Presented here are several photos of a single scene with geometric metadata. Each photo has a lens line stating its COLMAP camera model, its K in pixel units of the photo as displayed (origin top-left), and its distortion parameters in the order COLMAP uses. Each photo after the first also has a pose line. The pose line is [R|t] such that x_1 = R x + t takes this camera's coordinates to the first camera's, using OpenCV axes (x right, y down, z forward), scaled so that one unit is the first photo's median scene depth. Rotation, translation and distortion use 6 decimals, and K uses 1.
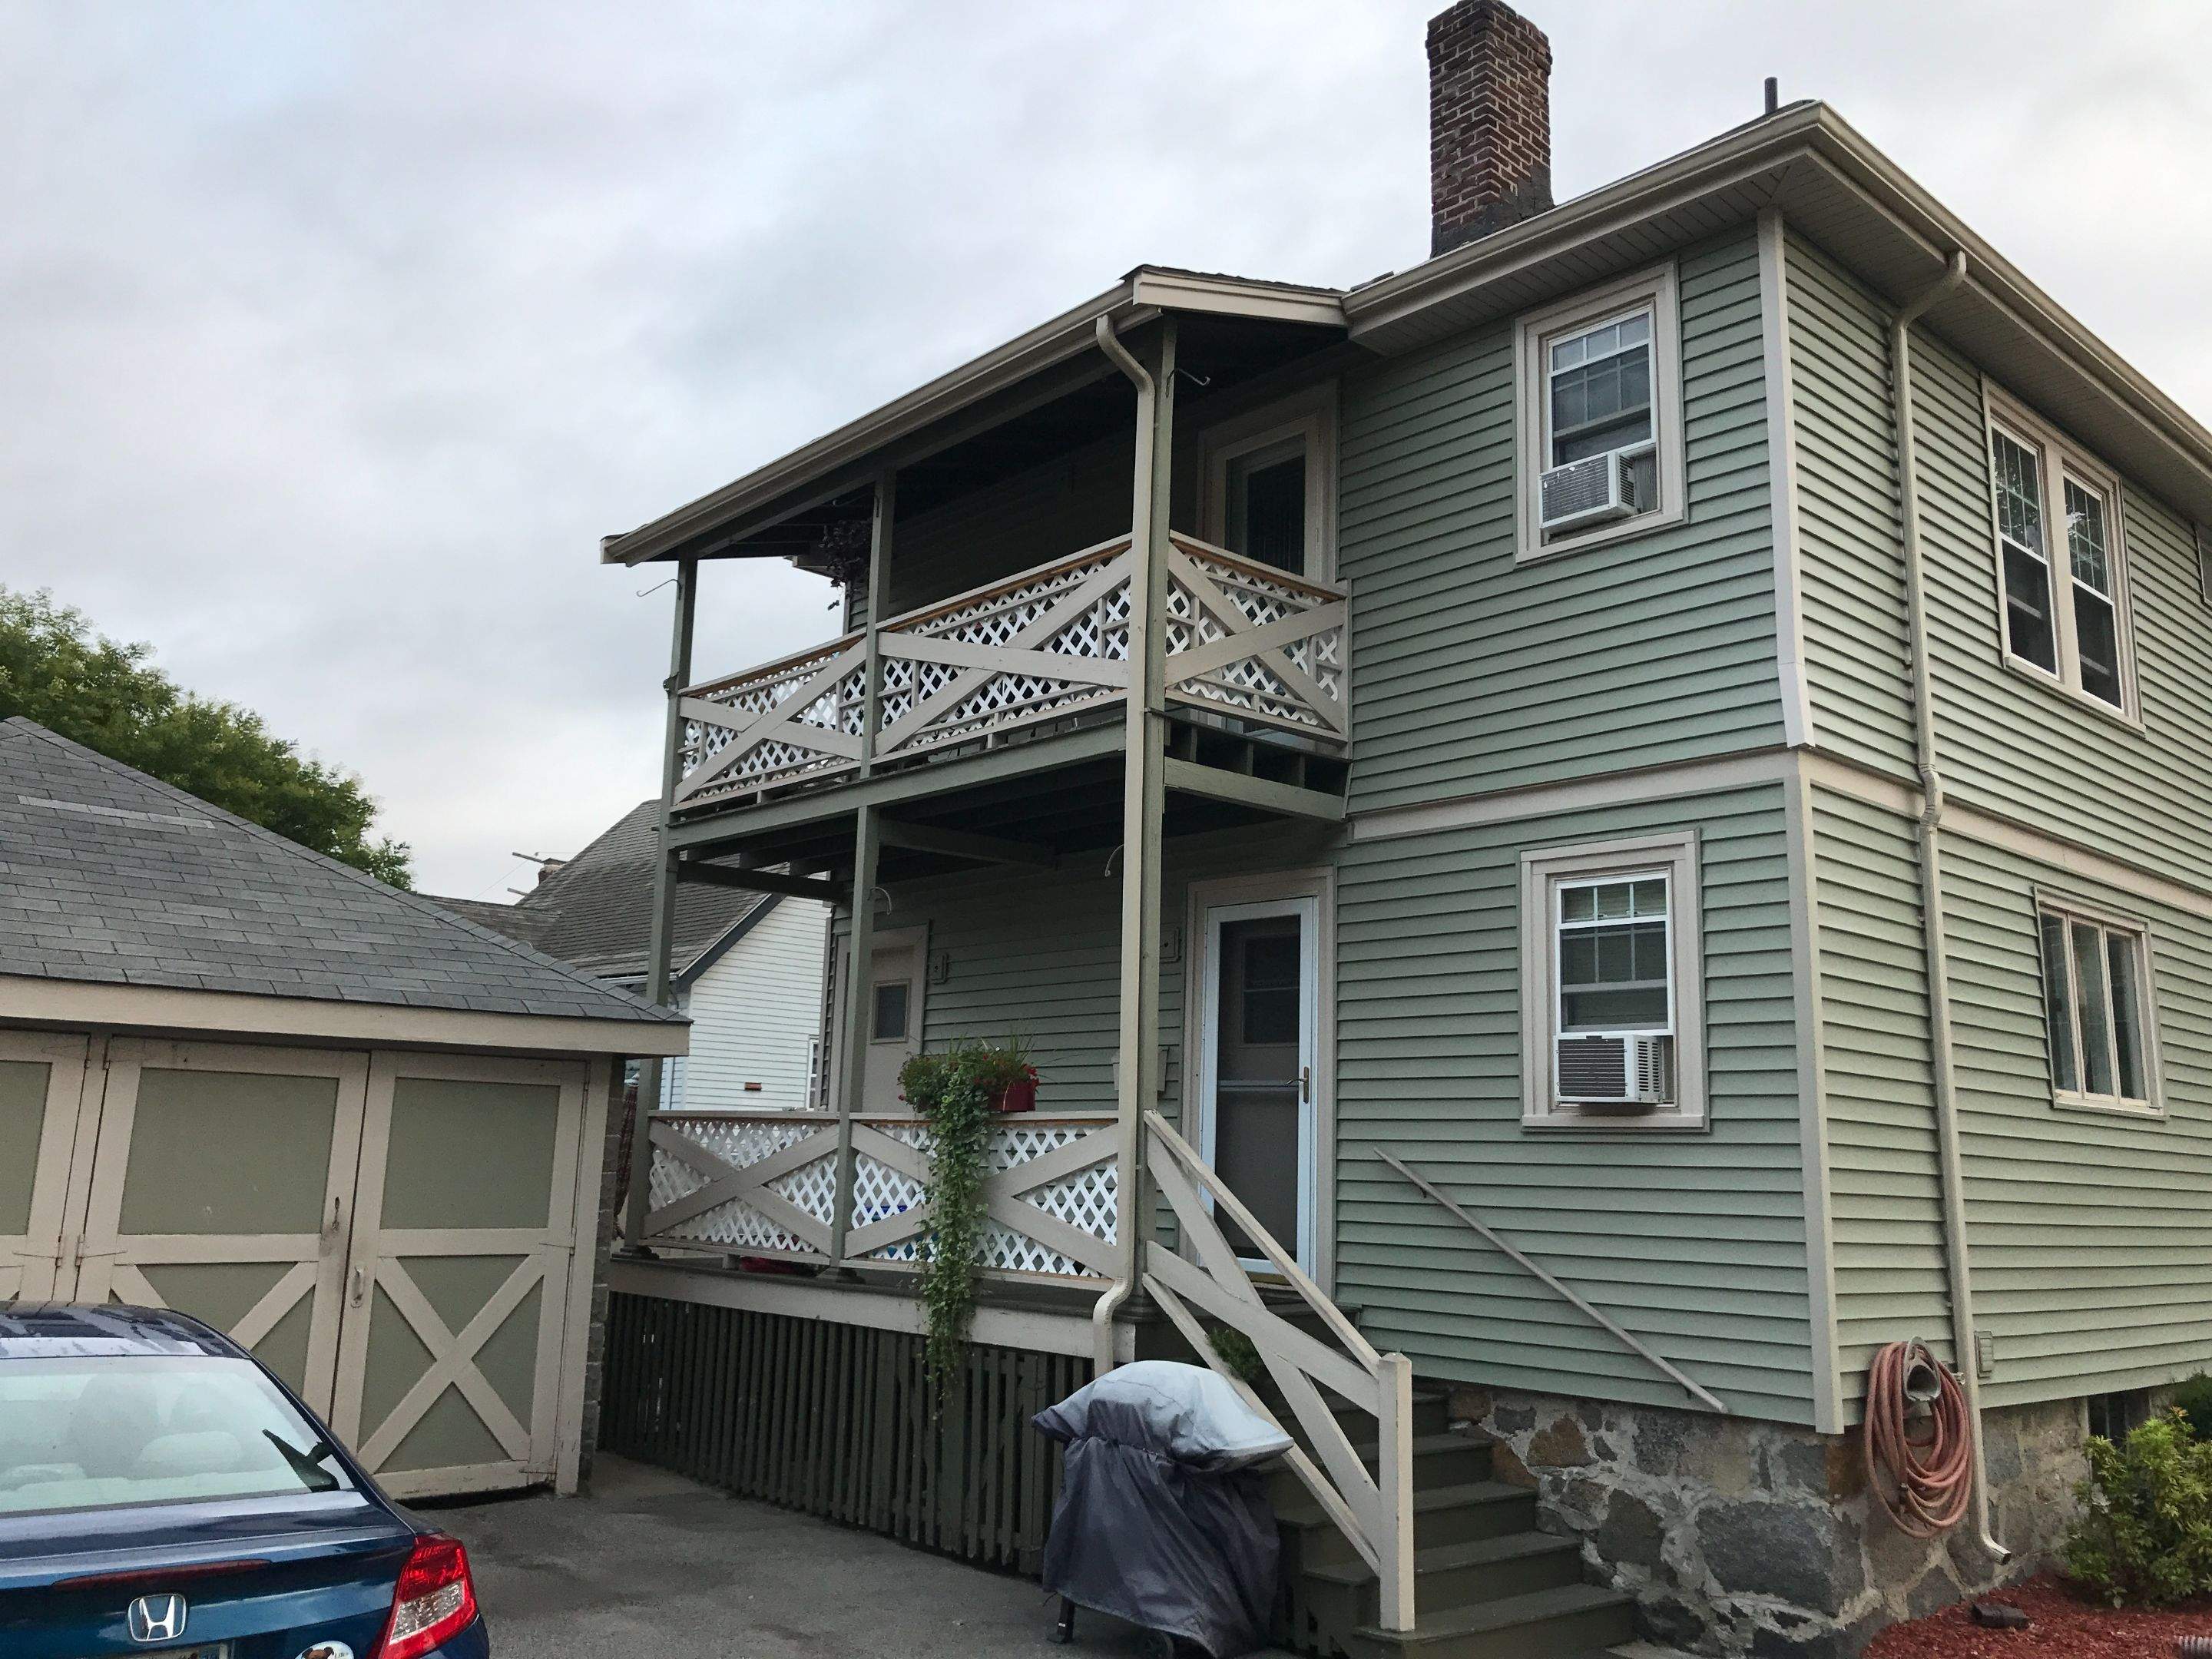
lens RADIAL K [[1837.8, 0, 1113.2], [0, 1837.8, 829.5], [0, 0, 1]] dist [-0.001776, 0.011903]
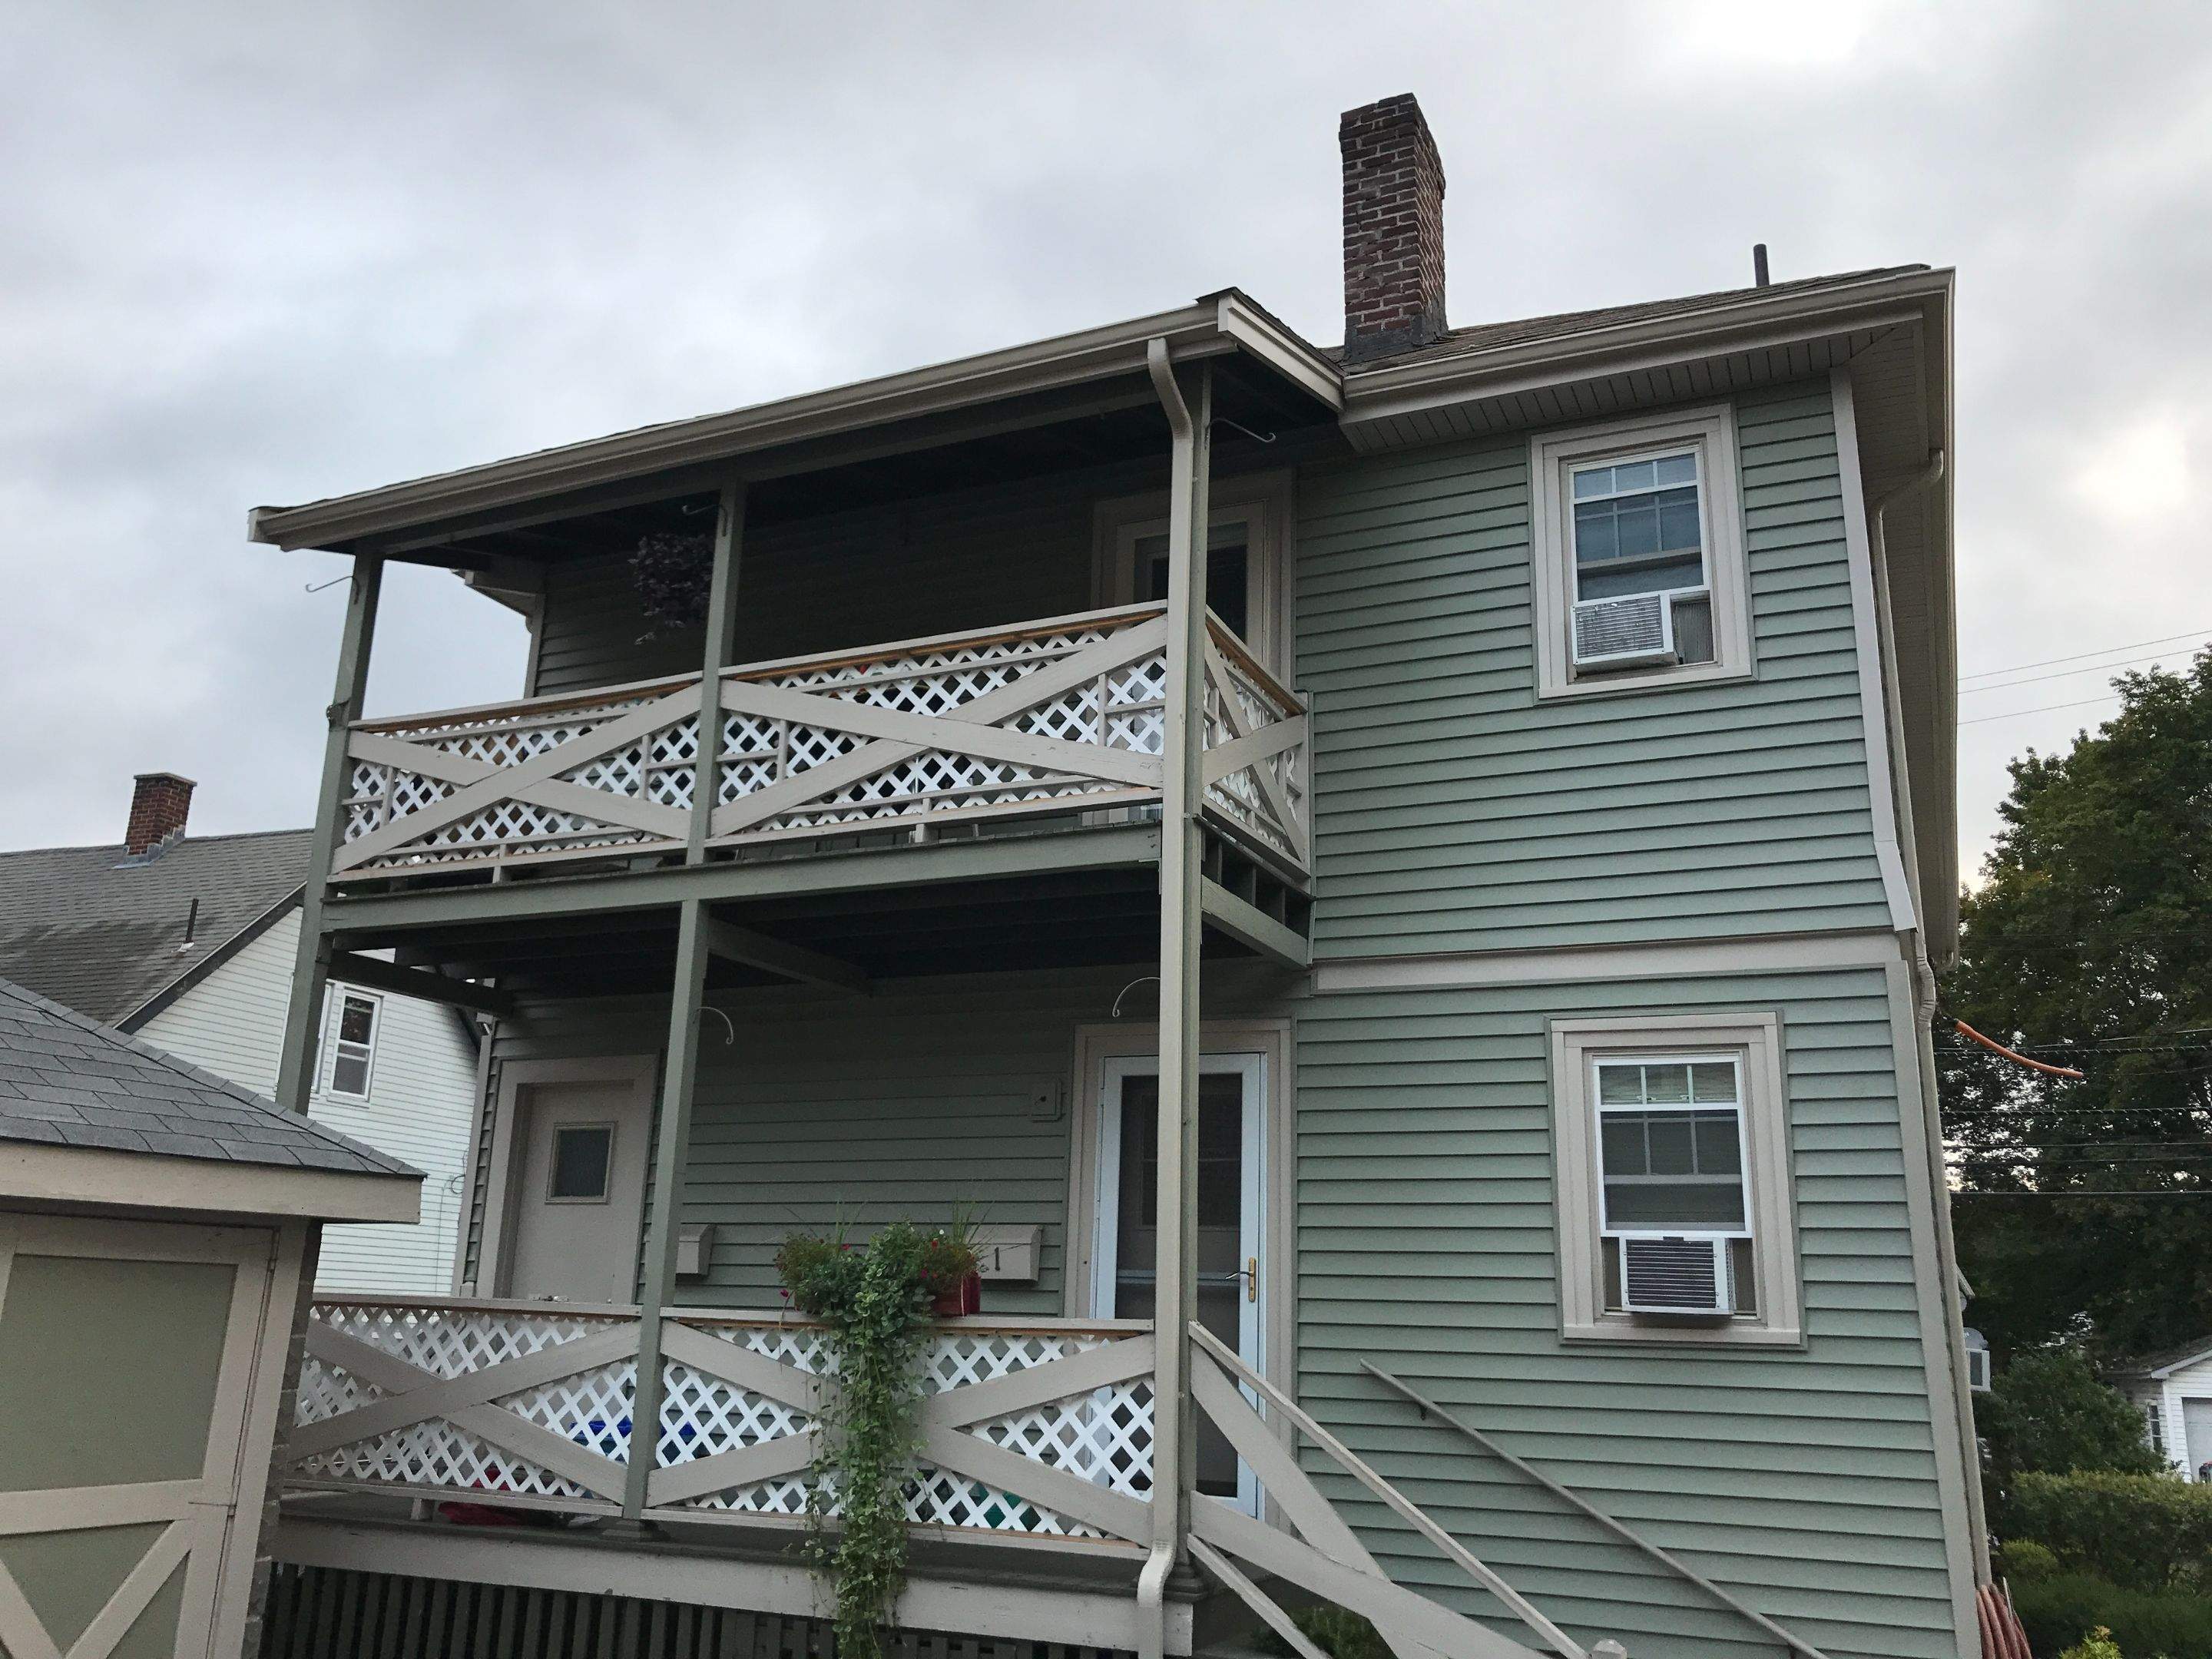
lens RADIAL K [[1837.8, 0, 1099.9], [0, 1837.8, 825.5], [0, 0, 1]] dist [-0.001776, 0.011903]
pose [[0.919630, 0.103962, 0.378777, -0.295387], [-0.075254, 0.993107, -0.089868, 0.013634], [-0.385509, 0.054141, 0.921114, 0.239544]]
